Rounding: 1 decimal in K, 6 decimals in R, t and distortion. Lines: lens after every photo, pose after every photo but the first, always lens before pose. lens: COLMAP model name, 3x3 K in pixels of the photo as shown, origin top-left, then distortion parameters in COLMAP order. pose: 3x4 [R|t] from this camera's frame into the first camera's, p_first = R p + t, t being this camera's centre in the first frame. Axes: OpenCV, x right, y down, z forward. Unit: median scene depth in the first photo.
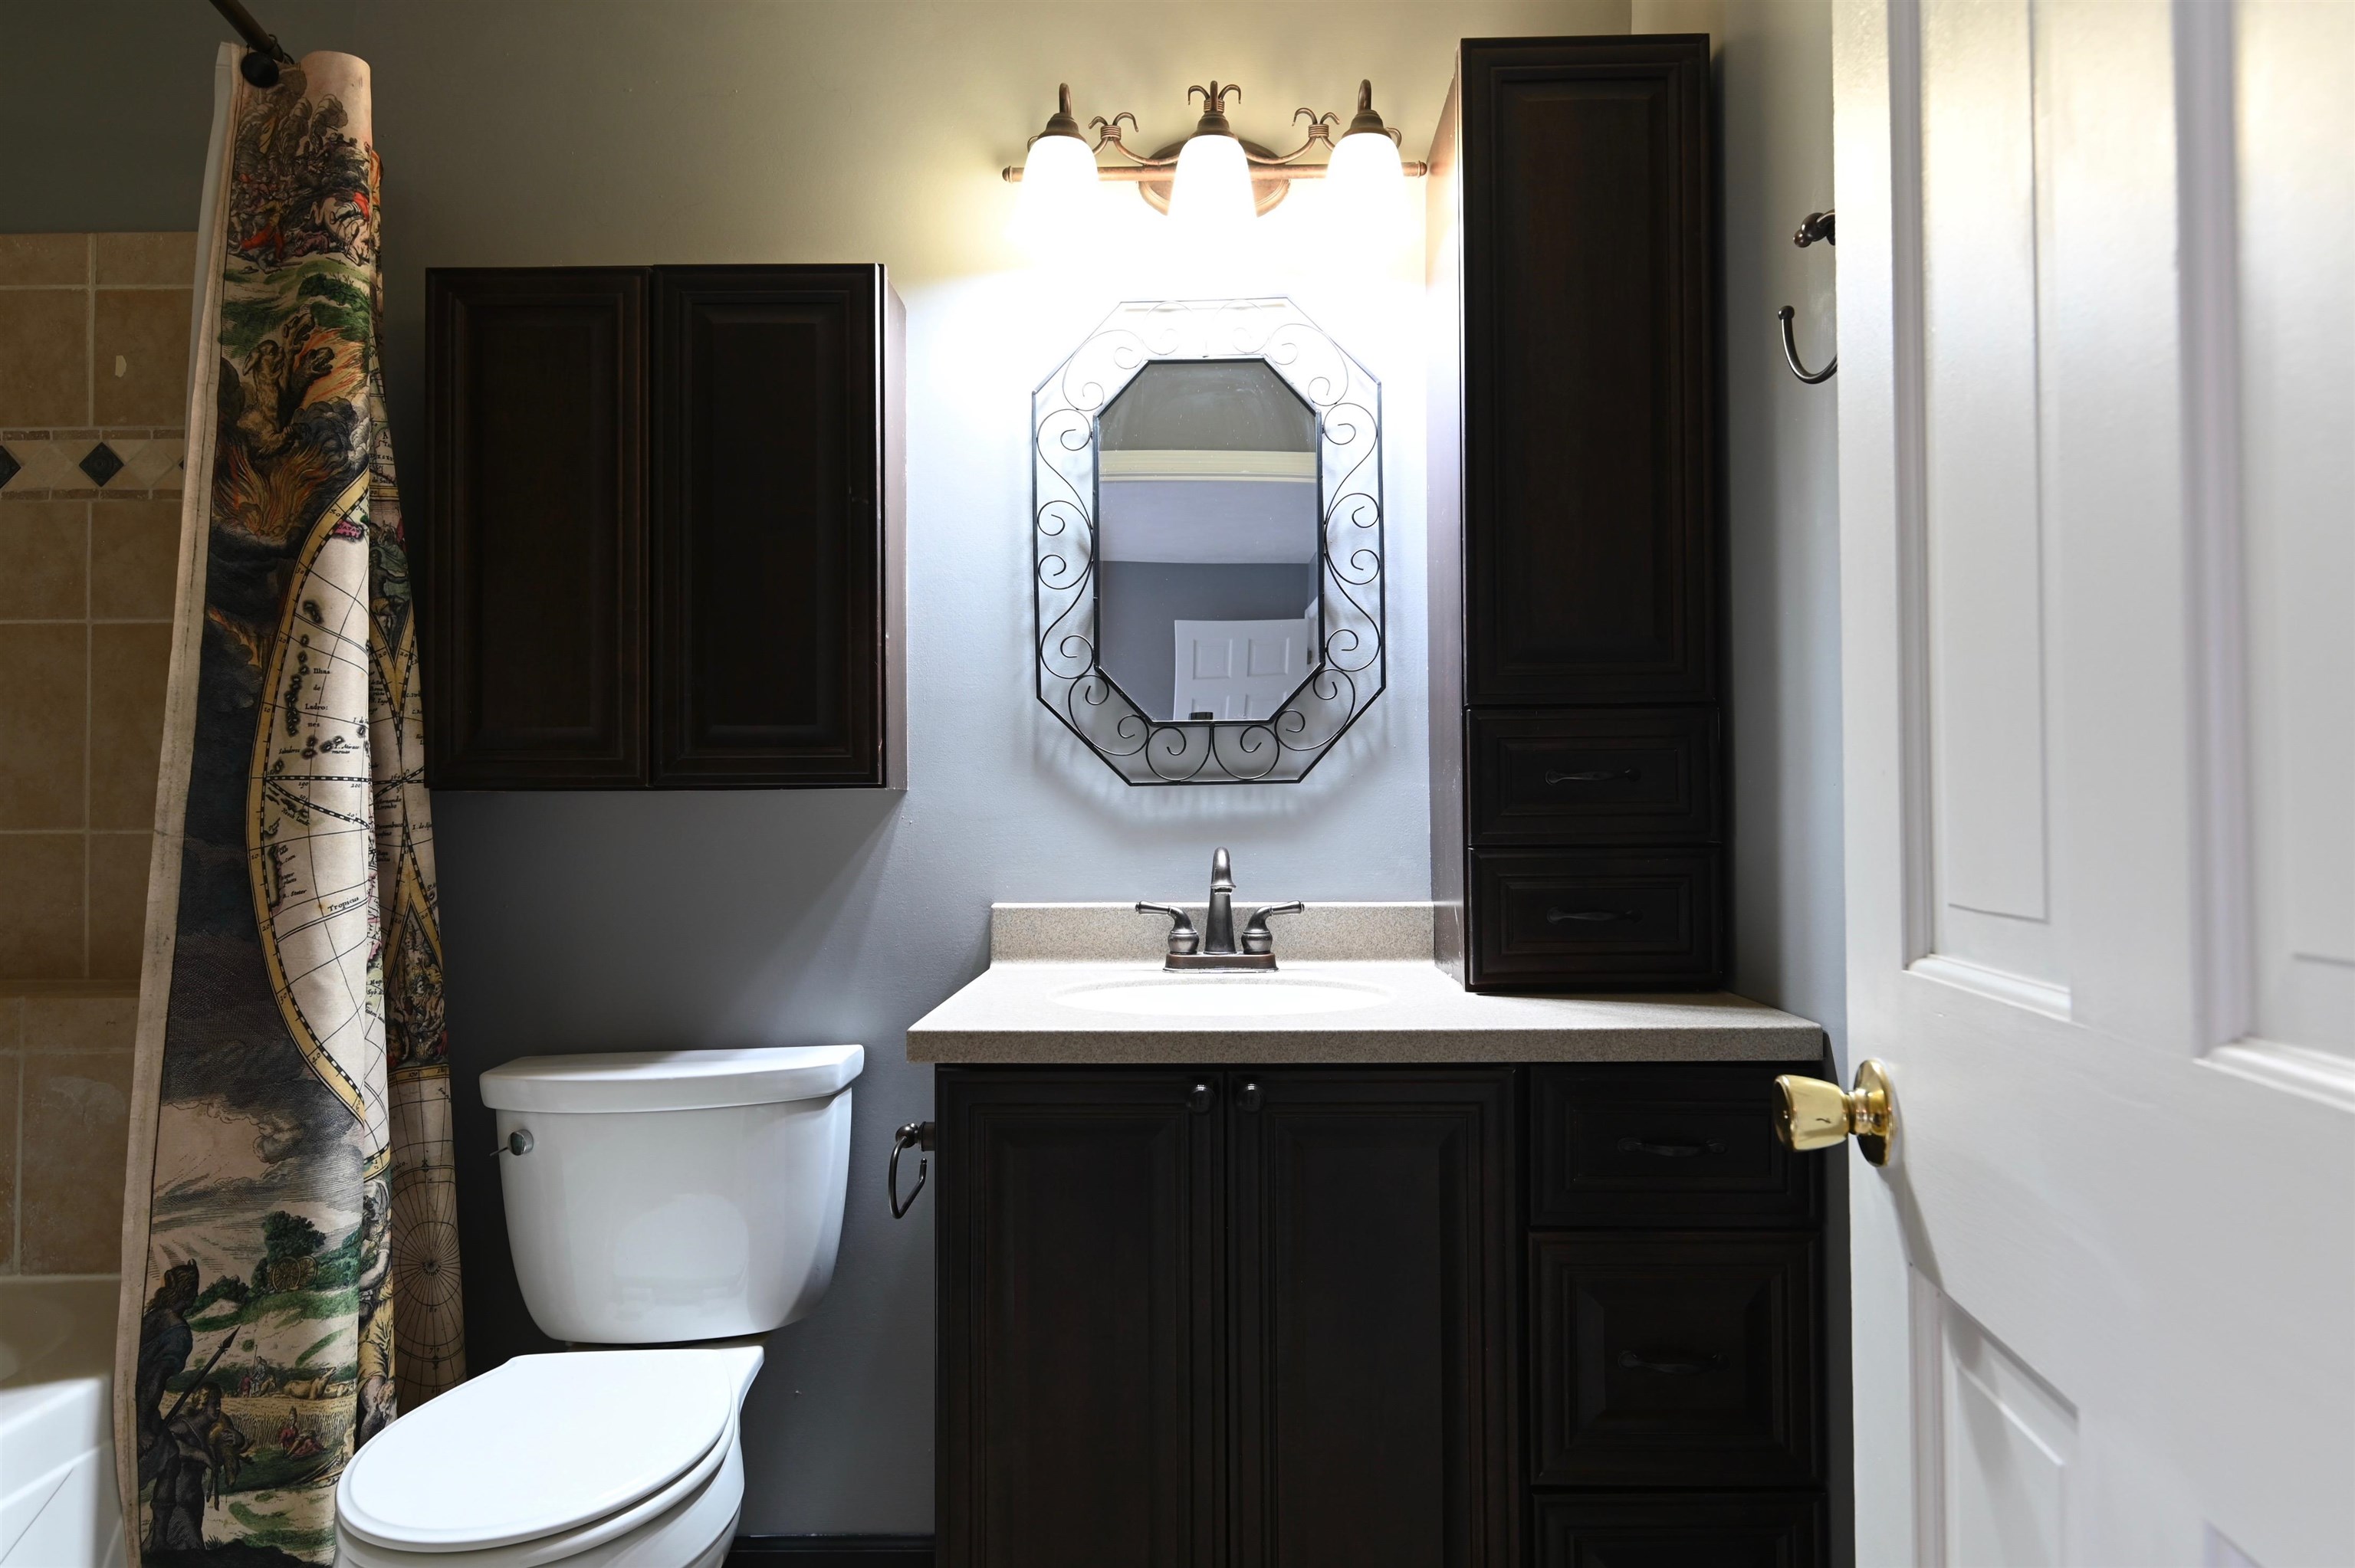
lens RADIAL K [[1316.2, 0, 1177.5], [0, 1316.2, 784.0], [0, 0, 1]] dist [-0.000439, -0.004157]
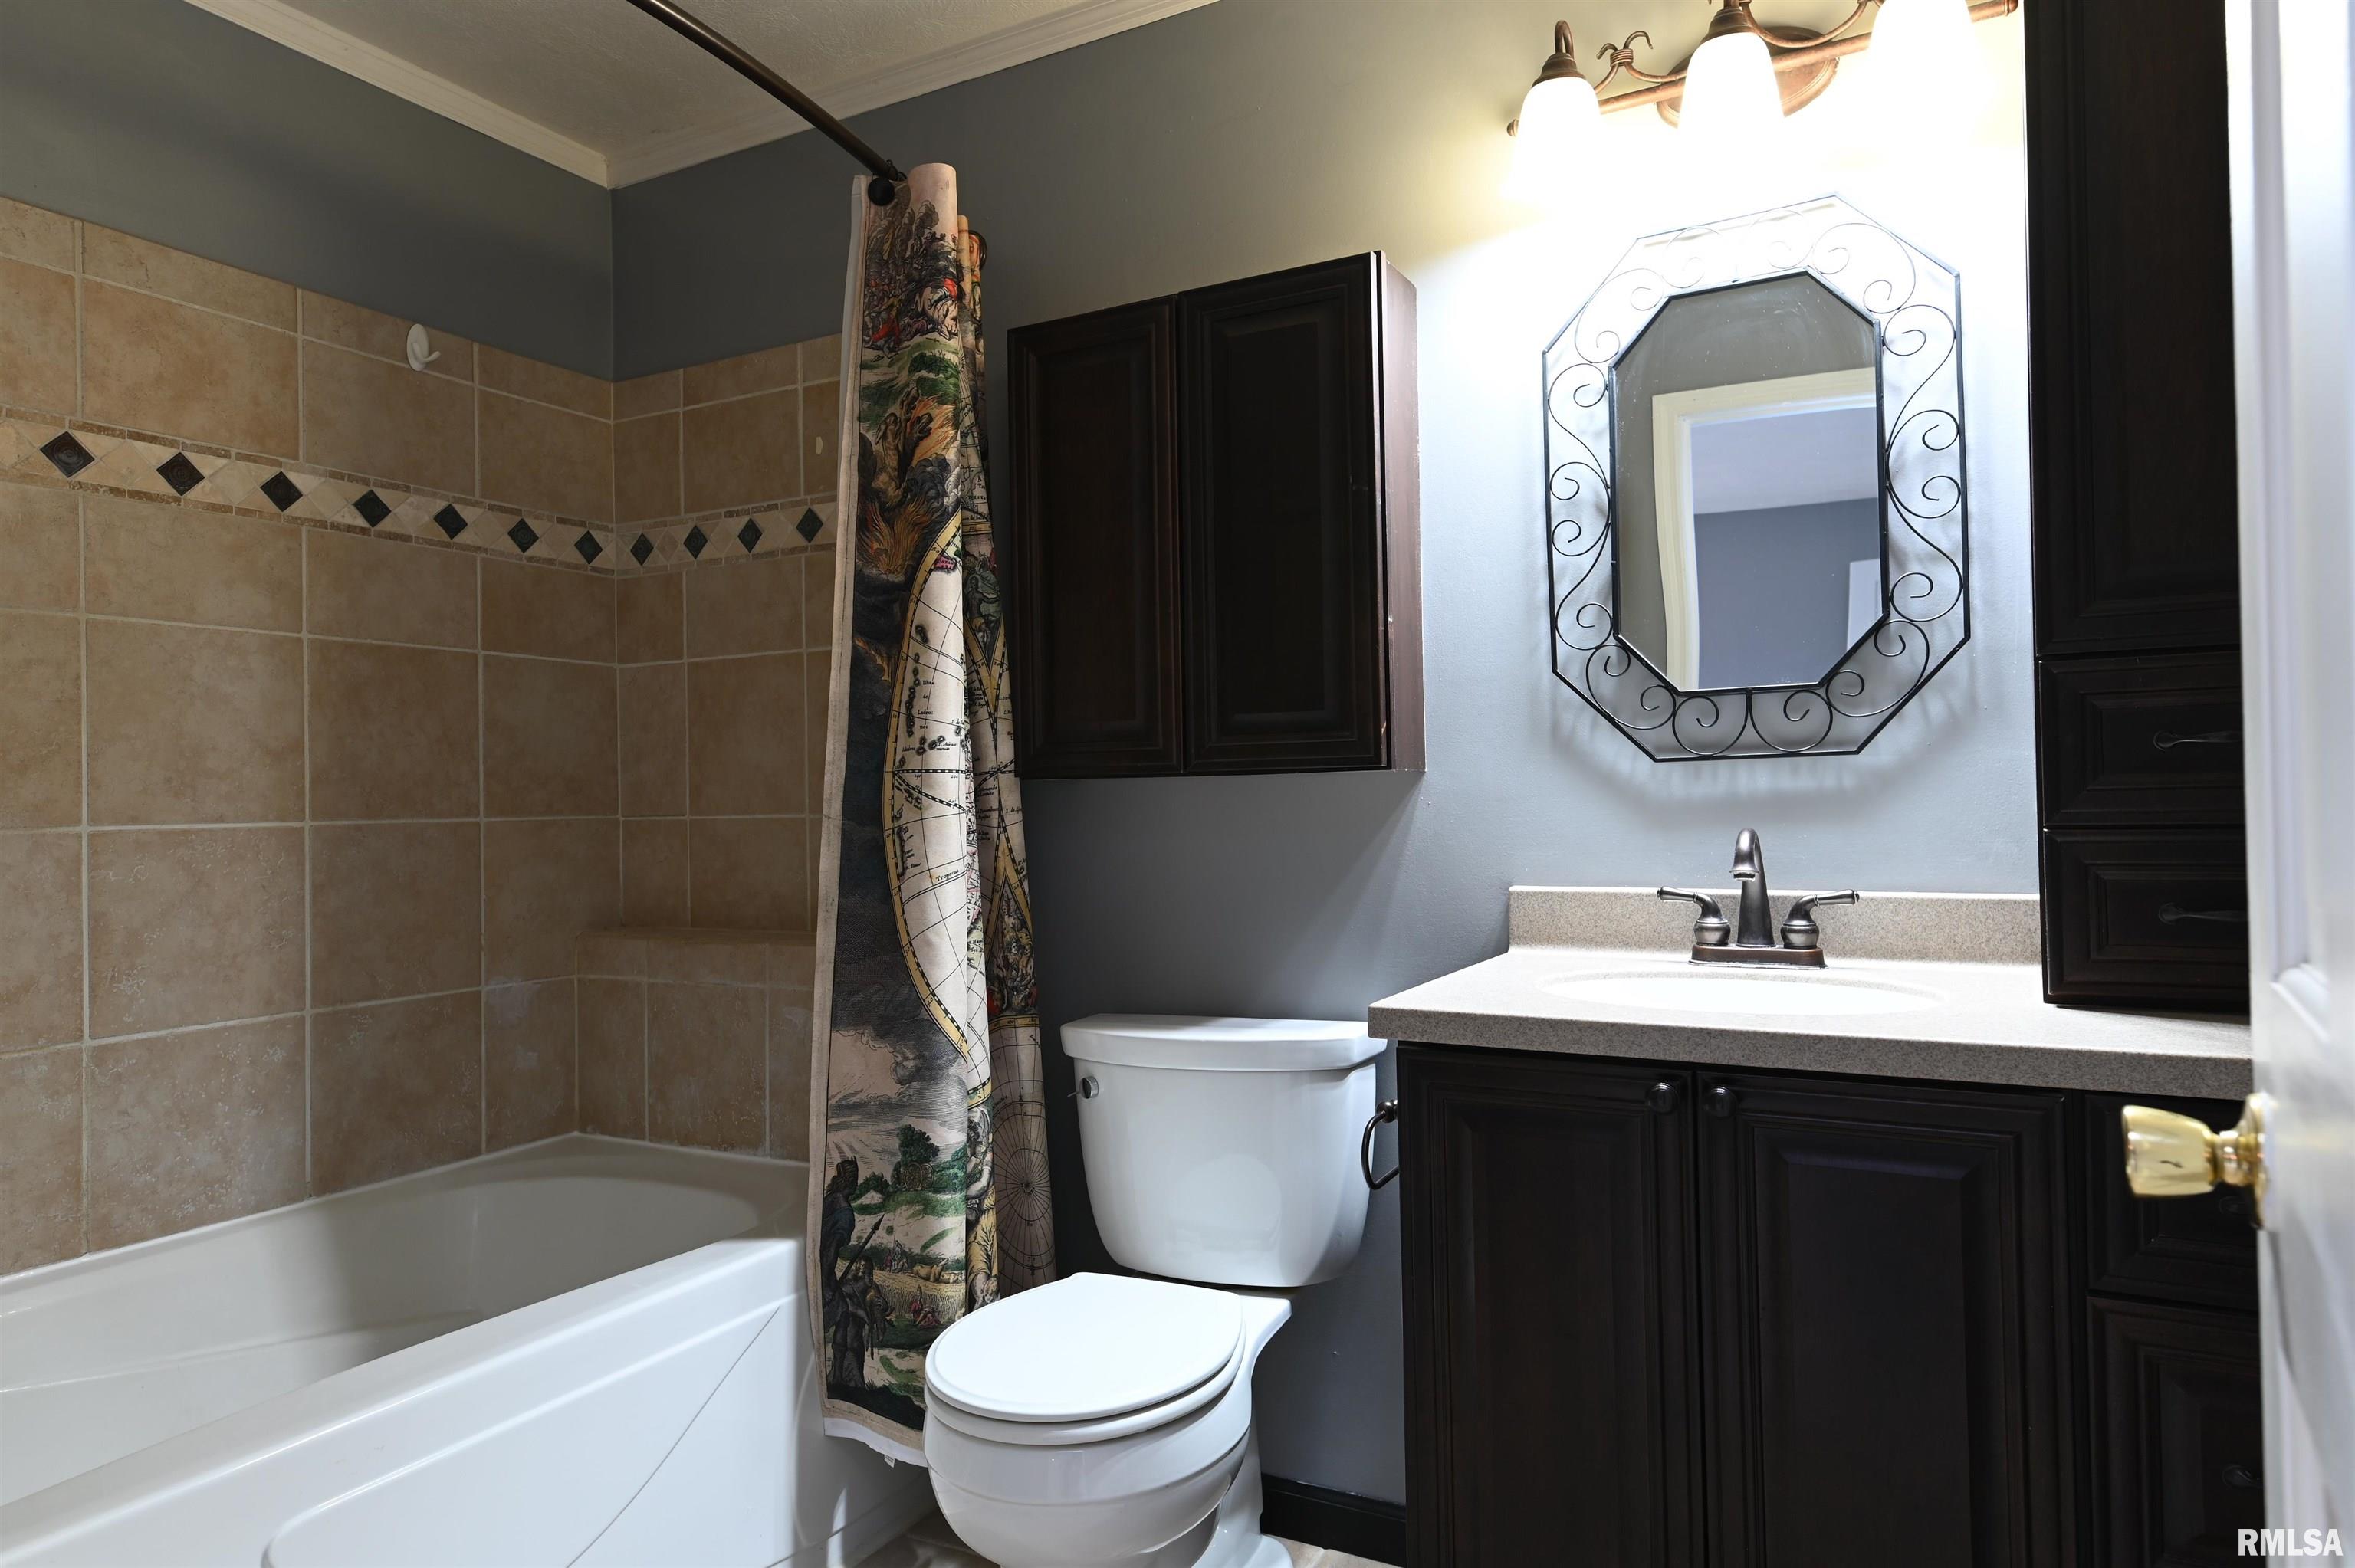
lens RADIAL K [[1379.4, 0, 1182.6], [0, 1379.4, 779.5], [0, 0, 1]] dist [0.002117, 0.001816]
pose [[0.885114, -0.016280, -0.465089, 0.136621], [0.022032, 0.999733, 0.006935, -0.000298], [0.464852, -0.016385, 0.885237, -0.014776]]
